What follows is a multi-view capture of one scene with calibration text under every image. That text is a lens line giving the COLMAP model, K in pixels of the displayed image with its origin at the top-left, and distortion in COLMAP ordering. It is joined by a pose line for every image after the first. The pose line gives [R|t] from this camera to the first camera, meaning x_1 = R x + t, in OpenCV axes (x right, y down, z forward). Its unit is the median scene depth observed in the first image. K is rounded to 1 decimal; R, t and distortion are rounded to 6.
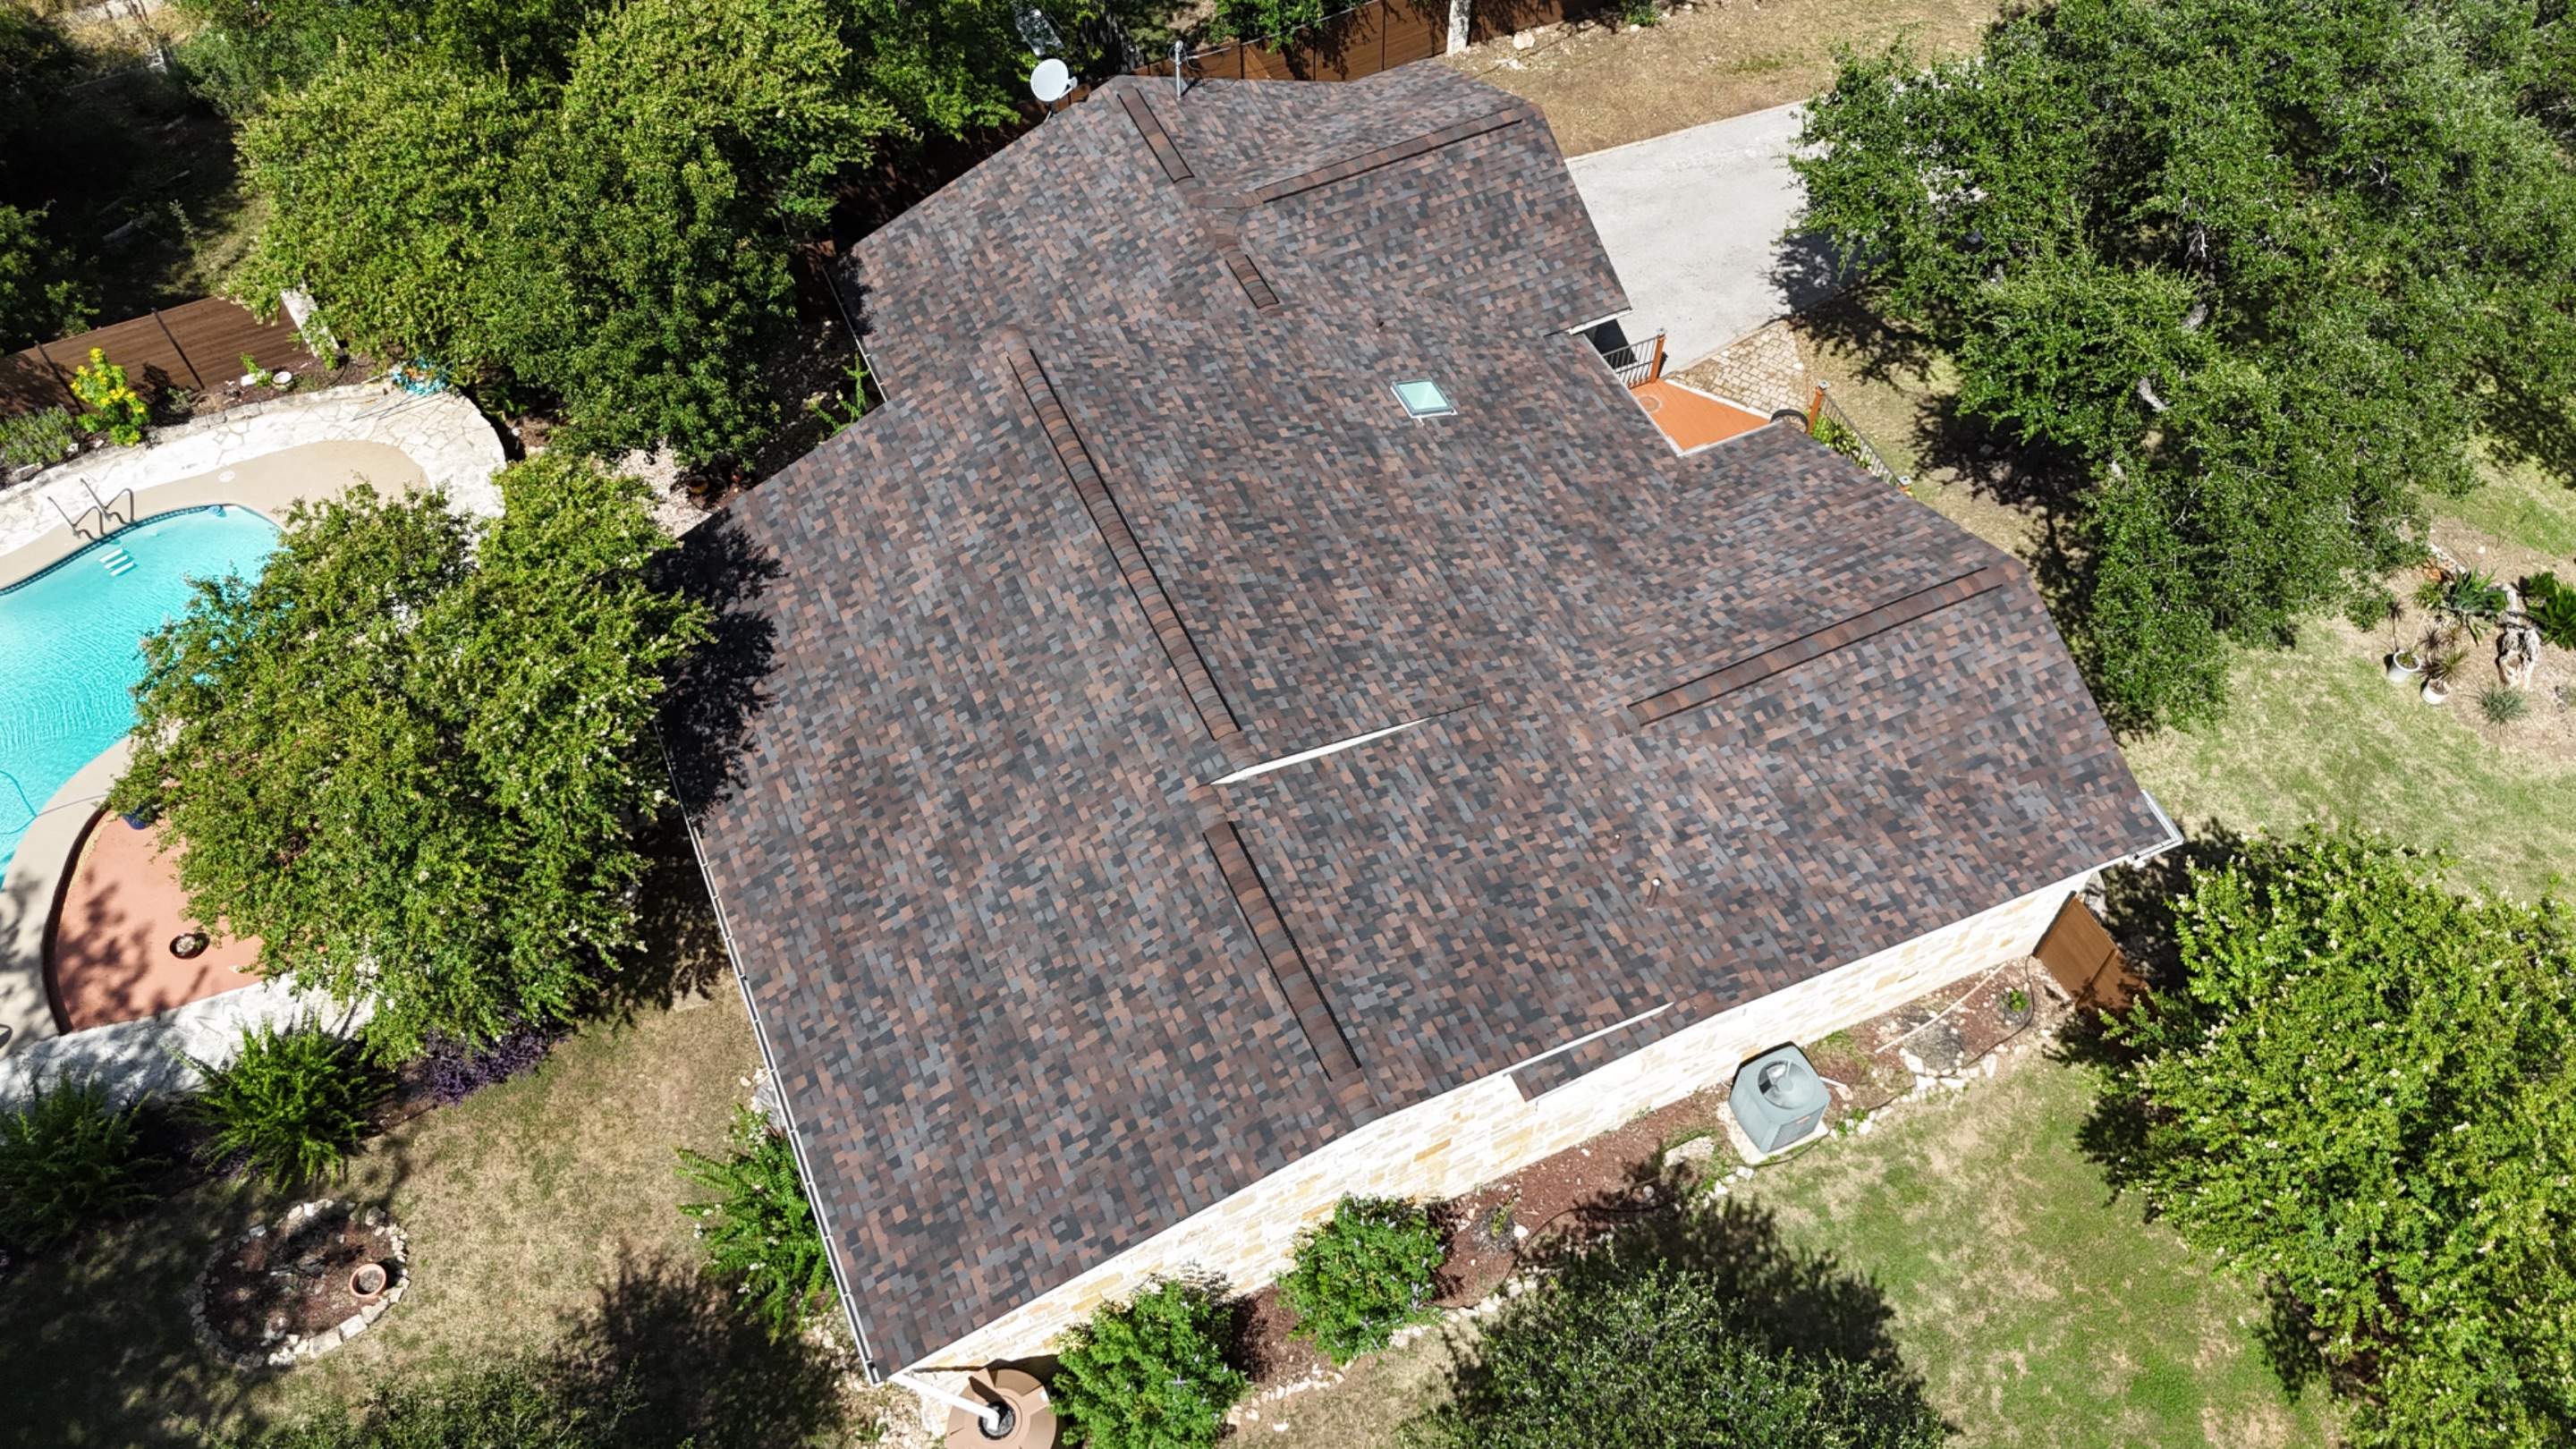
lens RADIAL K [[1904.4, 0, 1281.0], [0, 1904.4, 735.0], [0, 0, 1]] dist [0.070326, -0.073271]
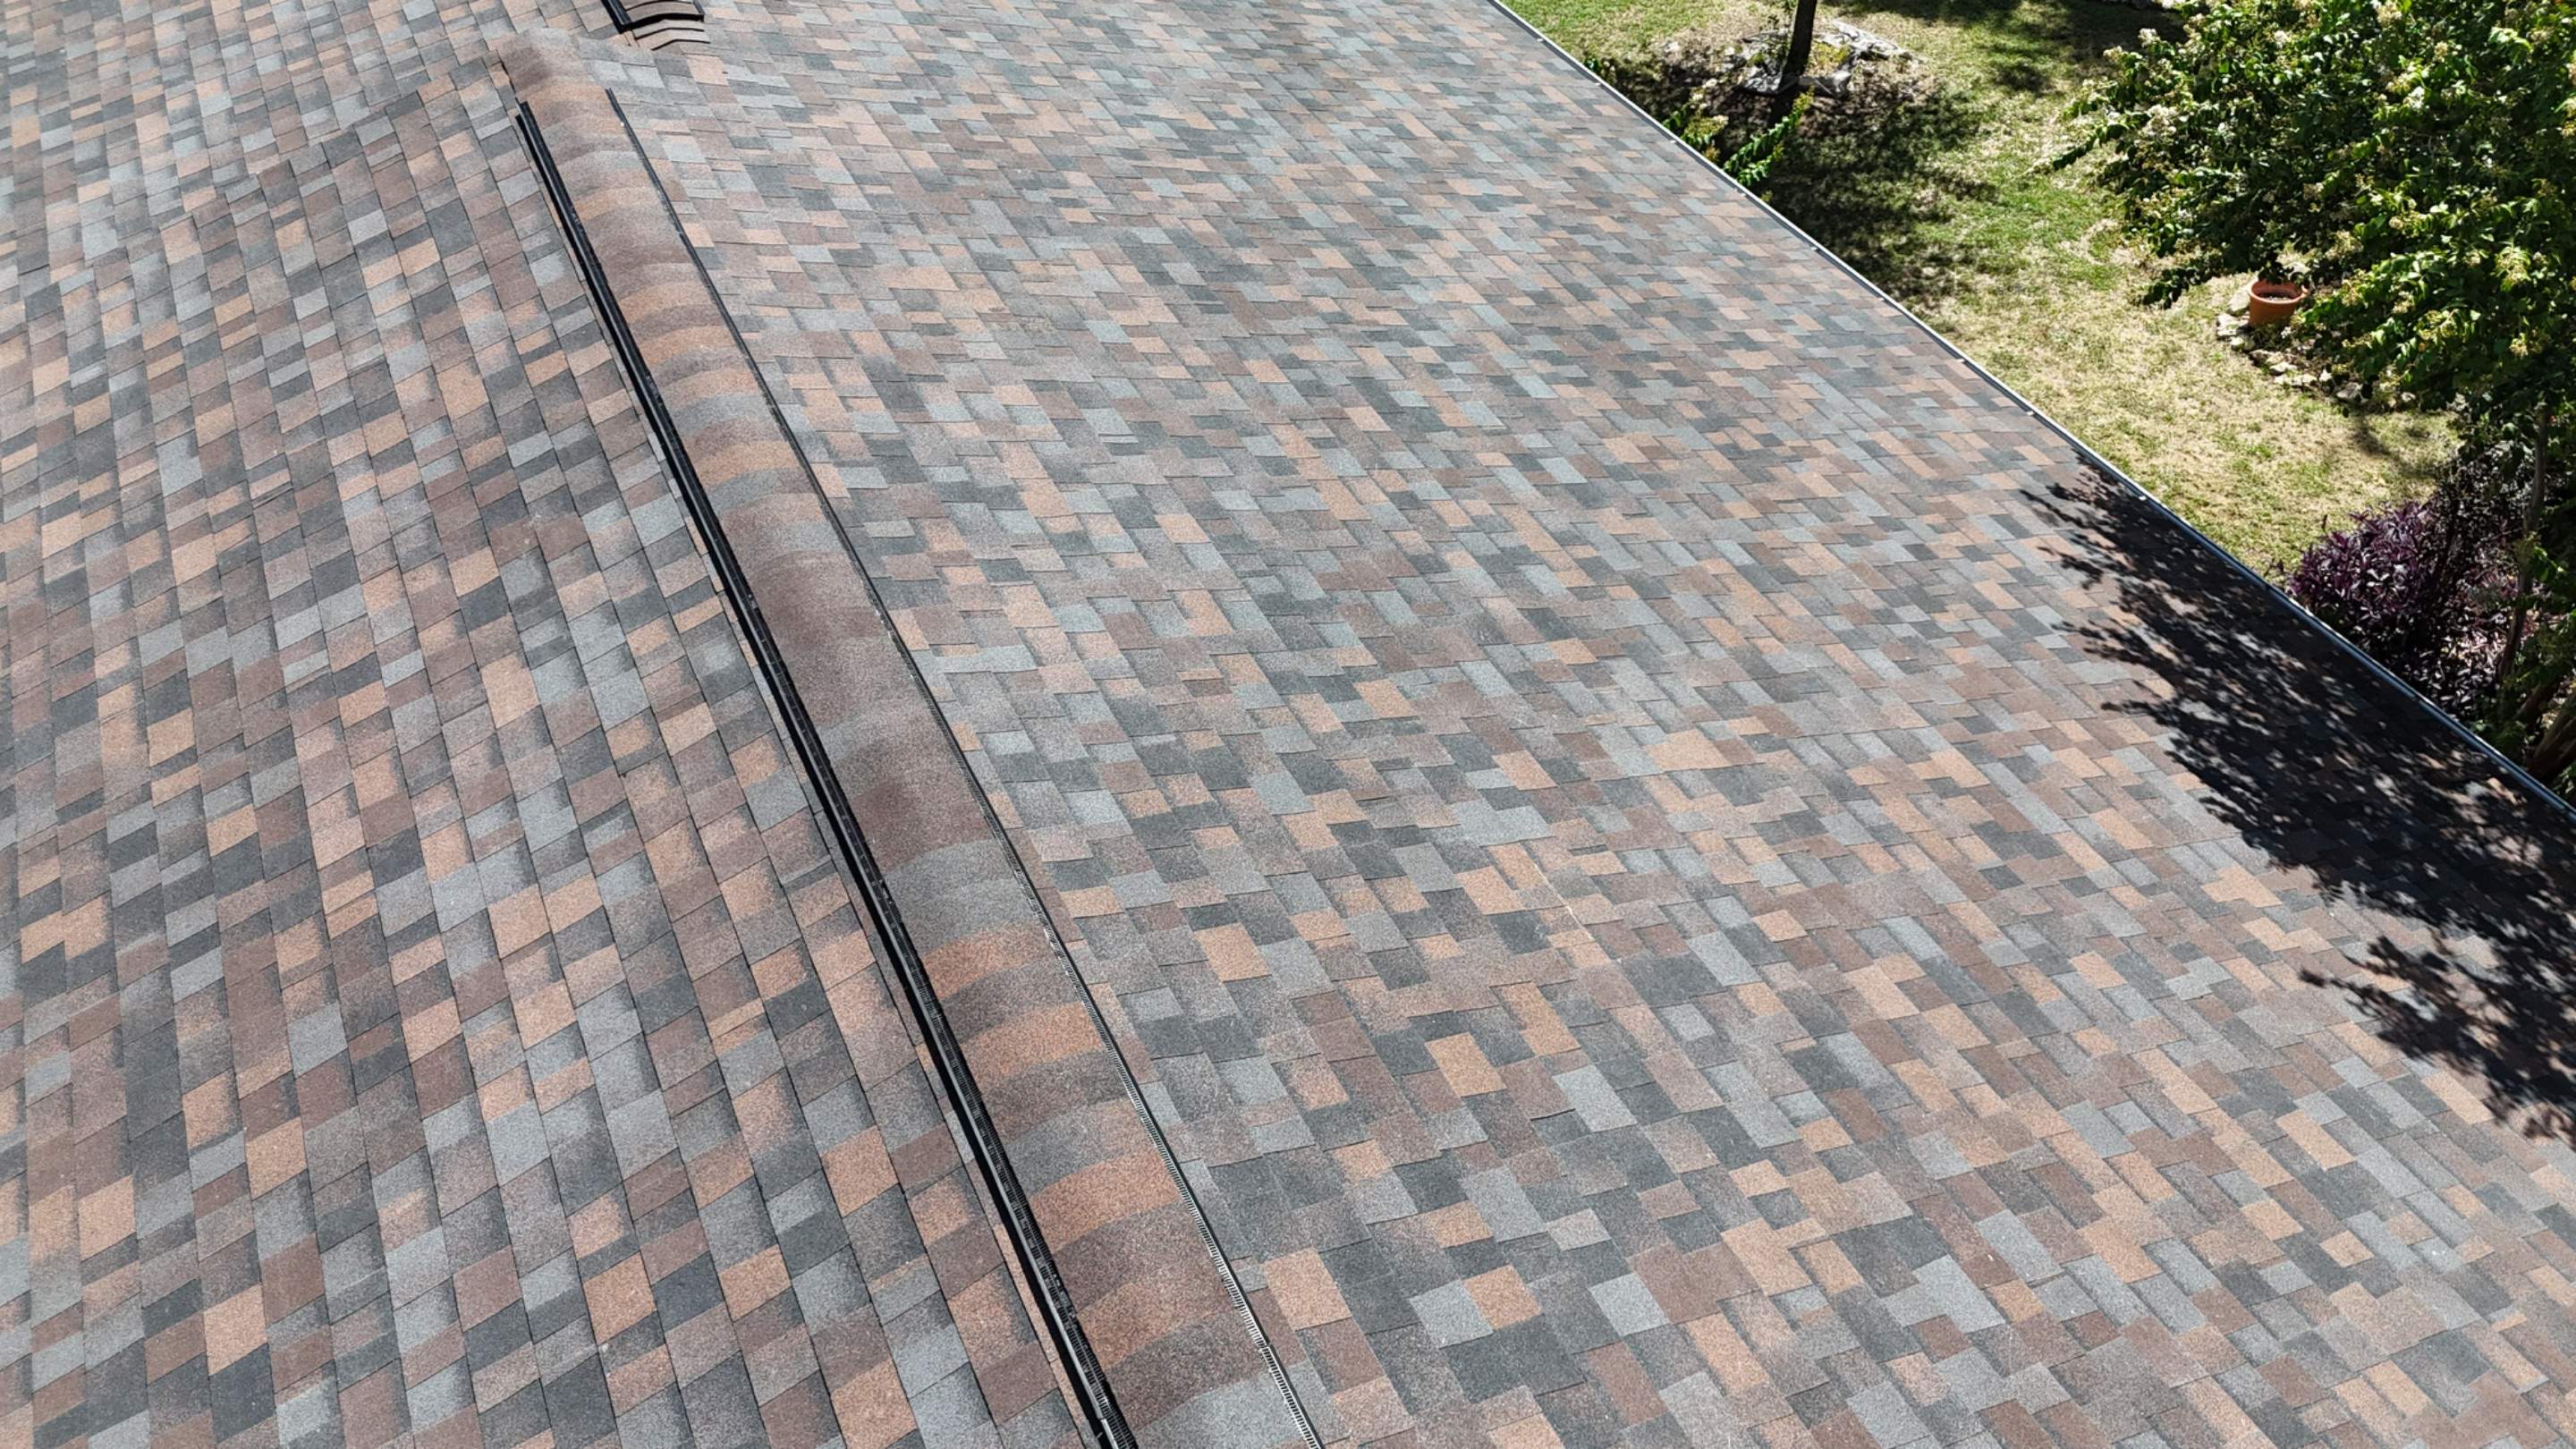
lens RADIAL K [[1883.1, 0, 1279.6], [0, 1883.1, 754.7], [0, 0, 1]] dist [0.076211, -0.078740]
pose [[-0.999524, 0.030660, -0.003381, -0.113695], [-0.008318, -0.162366, 0.986696, -0.266716], [0.029703, 0.986254, 0.162544, 0.805789]]
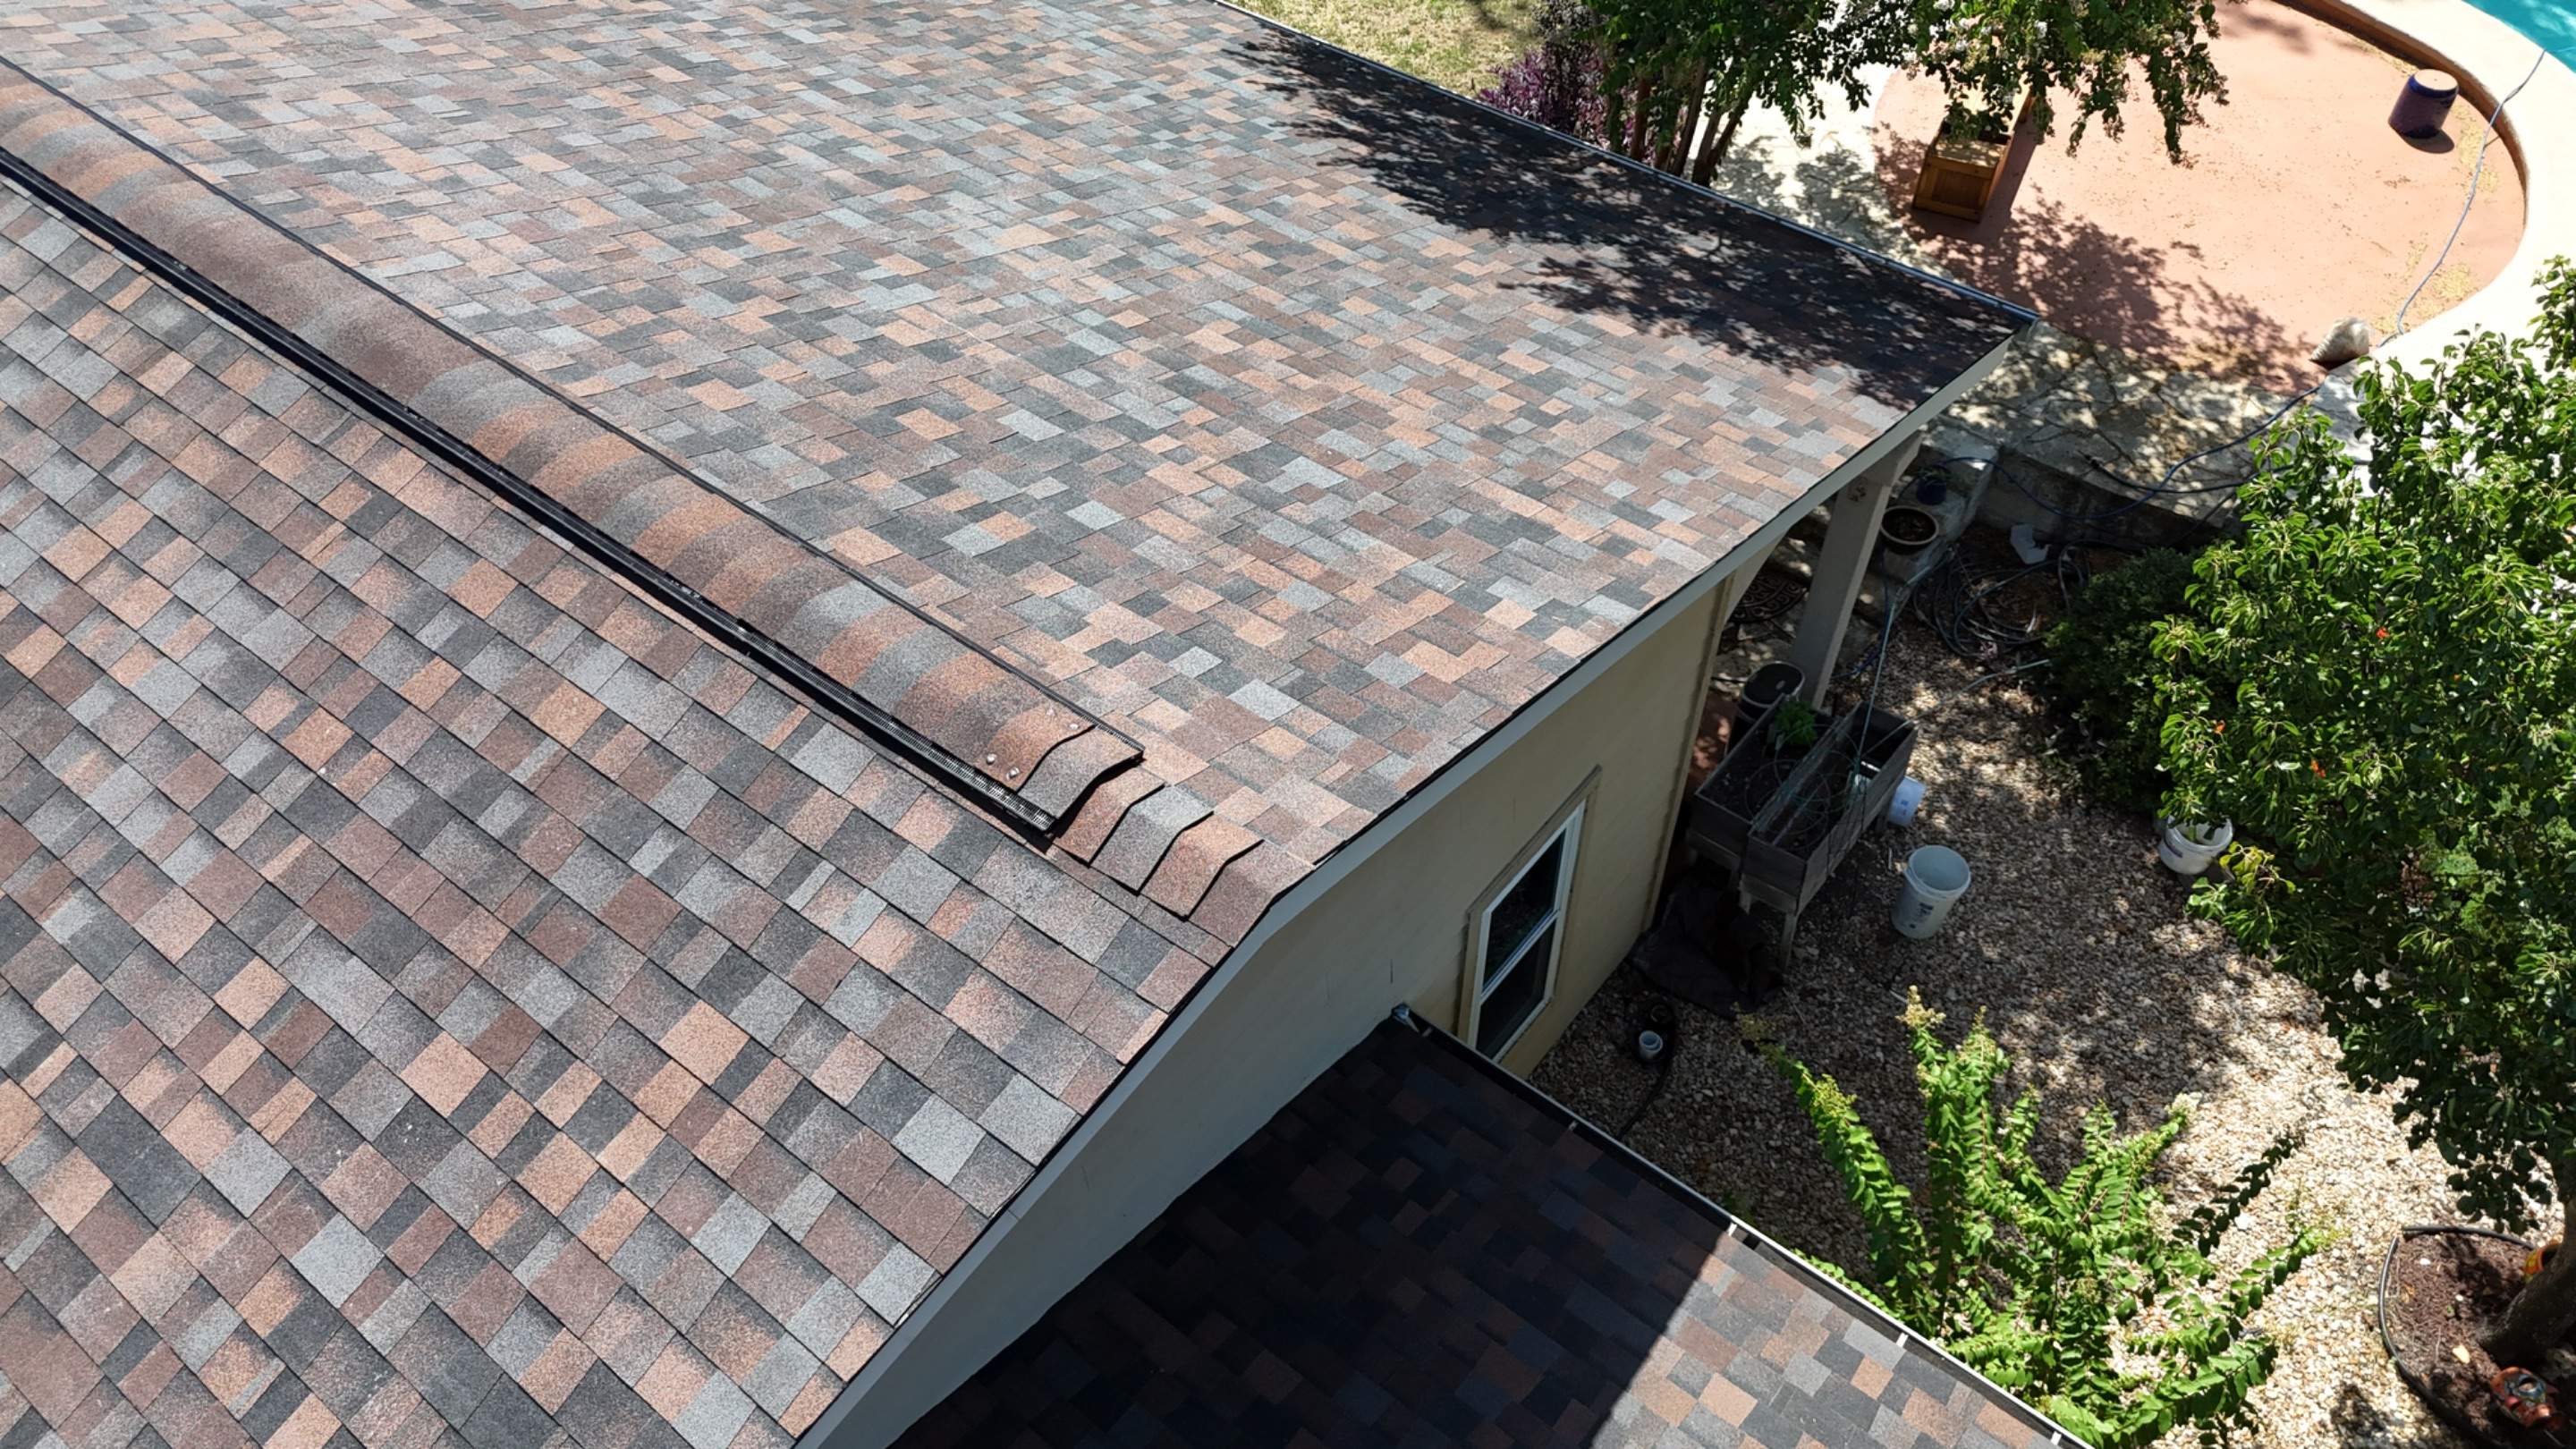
lens RADIAL K [[1894.0, 0, 1279.4], [0, 1894.0, 738.7], [0, 0, 1]] dist [0.073624, -0.075748]
pose [[-0.891227, 0.350353, -0.288041, -0.091820], [-0.356269, -0.147738, 0.922630, -0.323527], [0.280691, 0.924893, 0.256488, 0.846284]]
